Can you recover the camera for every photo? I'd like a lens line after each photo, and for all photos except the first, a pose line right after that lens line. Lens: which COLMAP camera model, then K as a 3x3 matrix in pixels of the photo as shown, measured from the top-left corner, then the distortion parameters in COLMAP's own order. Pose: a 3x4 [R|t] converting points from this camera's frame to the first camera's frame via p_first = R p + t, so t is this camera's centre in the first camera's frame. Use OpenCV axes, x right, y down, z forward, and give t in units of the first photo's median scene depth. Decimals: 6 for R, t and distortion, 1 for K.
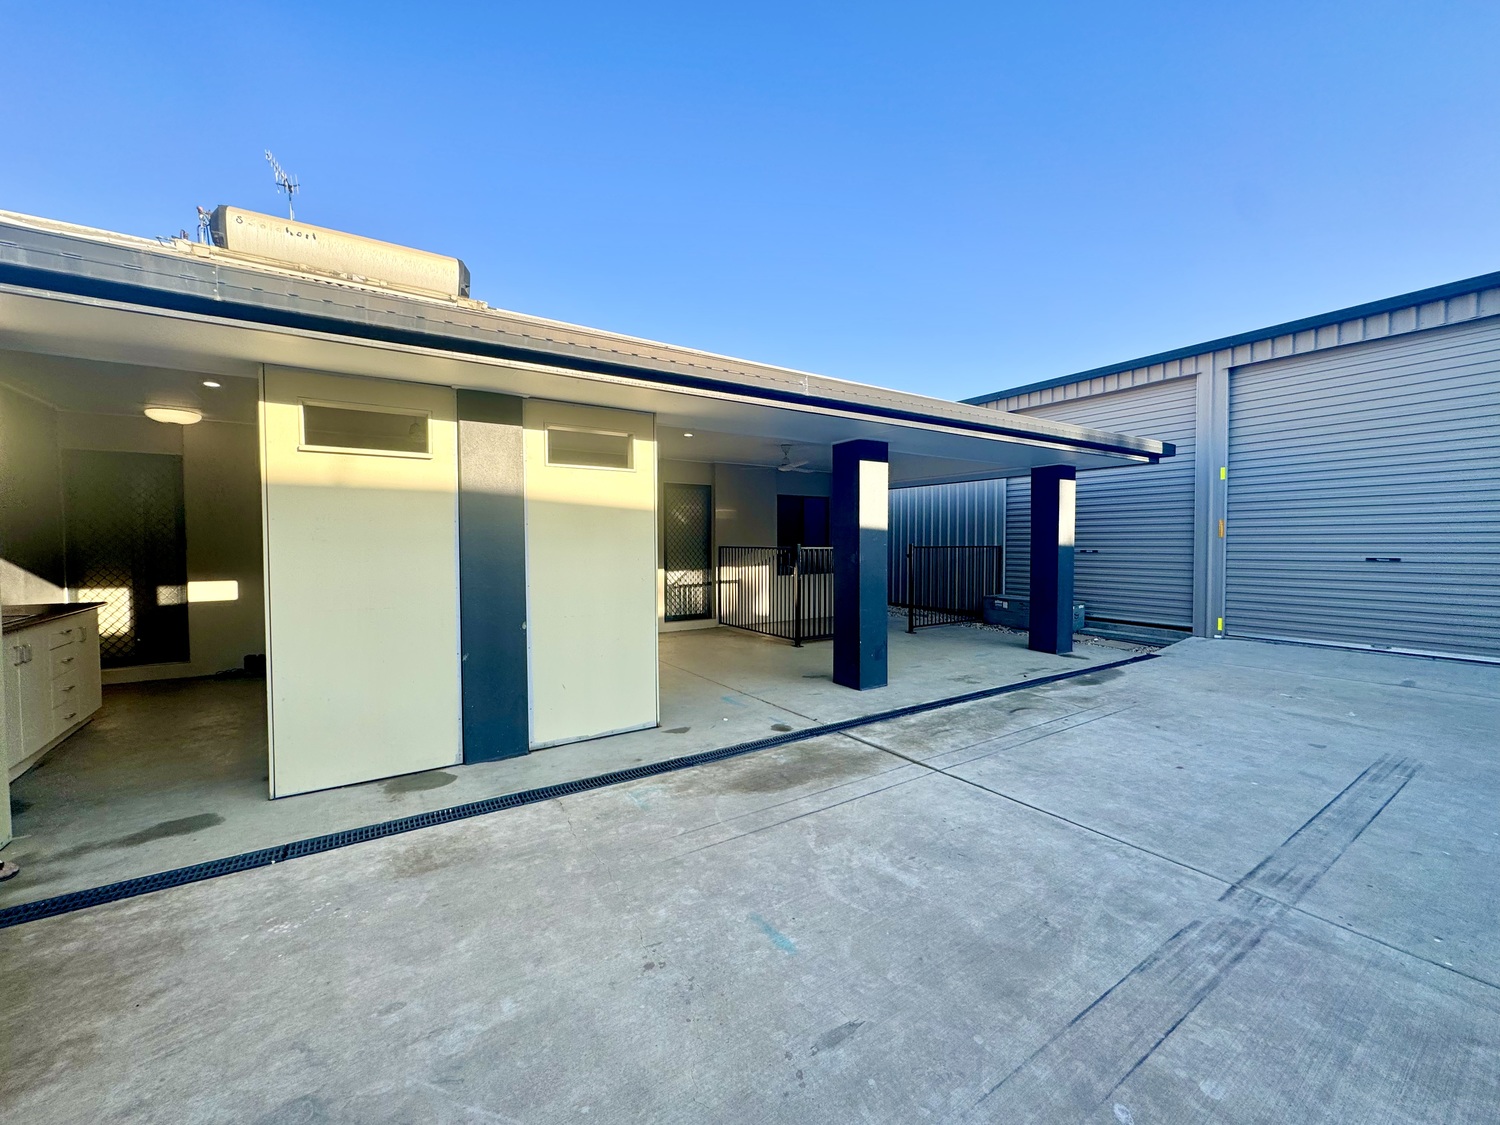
lens RADIAL K [[594.7, 0, 747.8], [0, 594.7, 563.0], [0, 0, 1]] dist [0.002537, -0.001435]
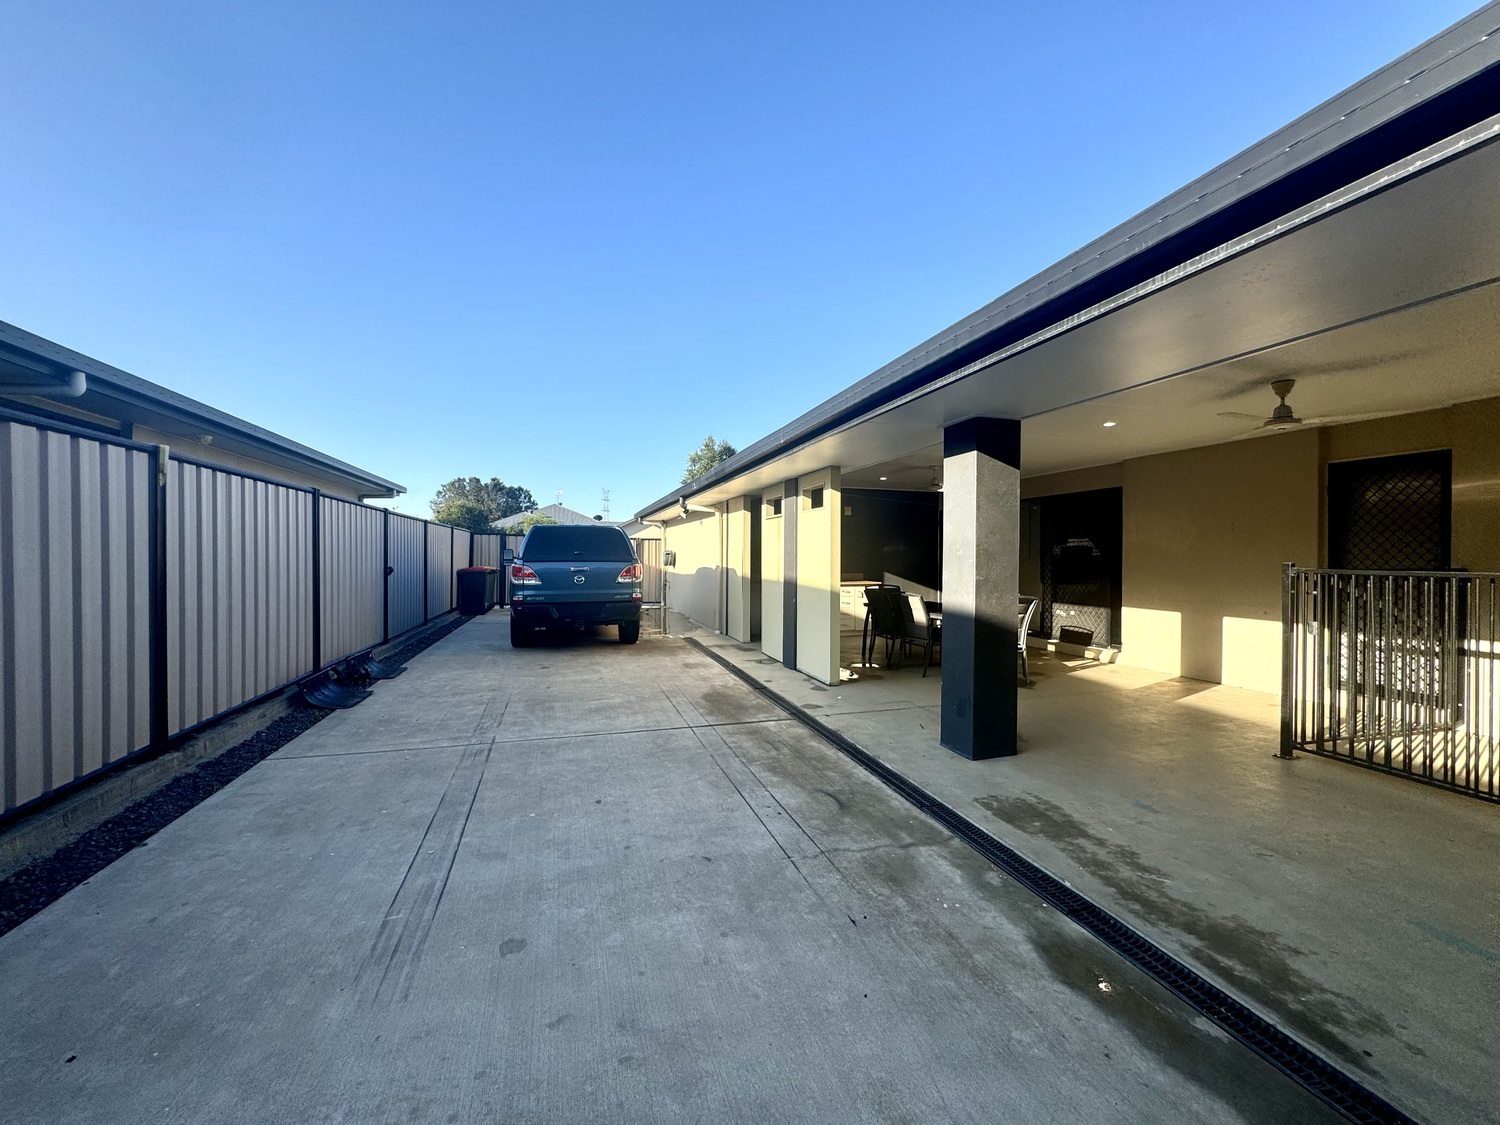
lens RADIAL K [[594.7, 0, 755.0], [0, 594.7, 558.7], [0, 0, 1]] dist [0.002537, -0.001435]
pose [[-0.268886, 0.005628, -0.963156, 1.418968], [-0.039928, 0.999058, 0.016985, -0.049307], [0.962344, 0.043024, -0.268408, 1.347812]]
